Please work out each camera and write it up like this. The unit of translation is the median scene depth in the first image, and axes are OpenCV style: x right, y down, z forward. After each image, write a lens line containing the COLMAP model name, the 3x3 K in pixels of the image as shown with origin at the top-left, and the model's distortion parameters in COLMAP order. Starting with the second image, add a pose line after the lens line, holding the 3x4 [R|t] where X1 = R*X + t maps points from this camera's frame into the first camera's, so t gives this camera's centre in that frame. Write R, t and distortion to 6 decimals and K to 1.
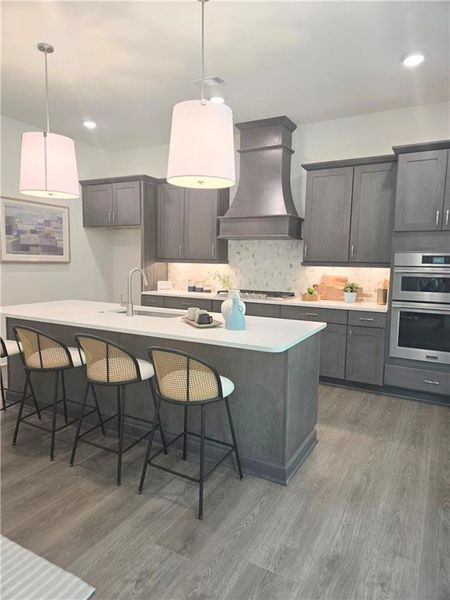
lens RADIAL K [[398.1, 0, 226.5], [0, 398.1, 297.6], [0, 0, 1]] dist [0.028138, -0.009968]
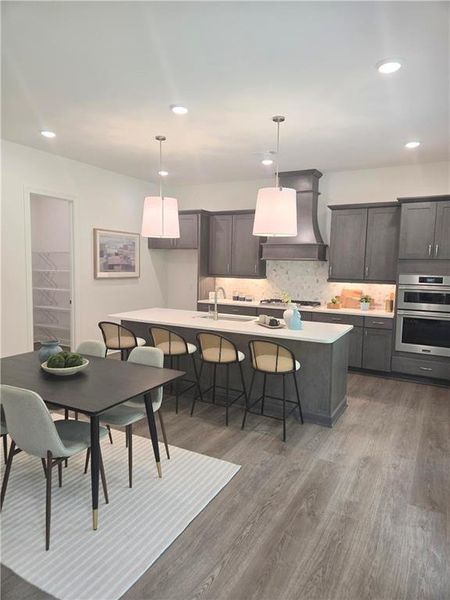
lens RADIAL K [[398.1, 0, 225.0], [0, 398.1, 297.5], [0, 0, 1]] dist [0.028138, -0.009968]
pose [[0.999975, 0.001967, -0.006842, -0.168964], [-0.002021, 0.999967, -0.007909, -0.021318], [0.006826, 0.007923, 0.999945, -0.379248]]
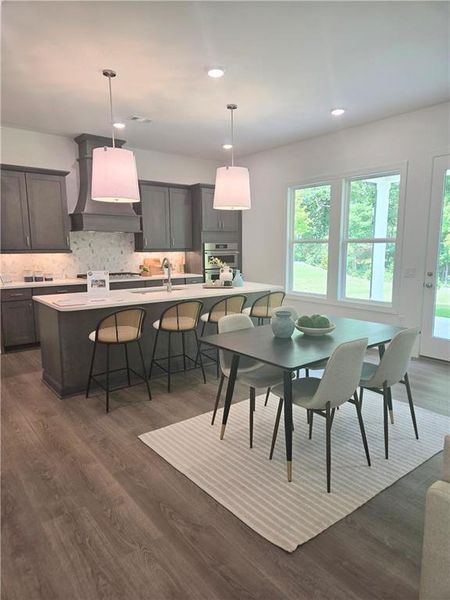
lens RADIAL K [[398.1, 0, 227.5], [0, 398.1, 304.2], [0, 0, 1]] dist [0.028138, -0.009968]
pose [[0.393506, -0.158837, 0.905496, -1.231376], [0.093861, 0.986756, 0.132301, -0.069120], [-0.914518, 0.032929, 0.403203, 0.194181]]
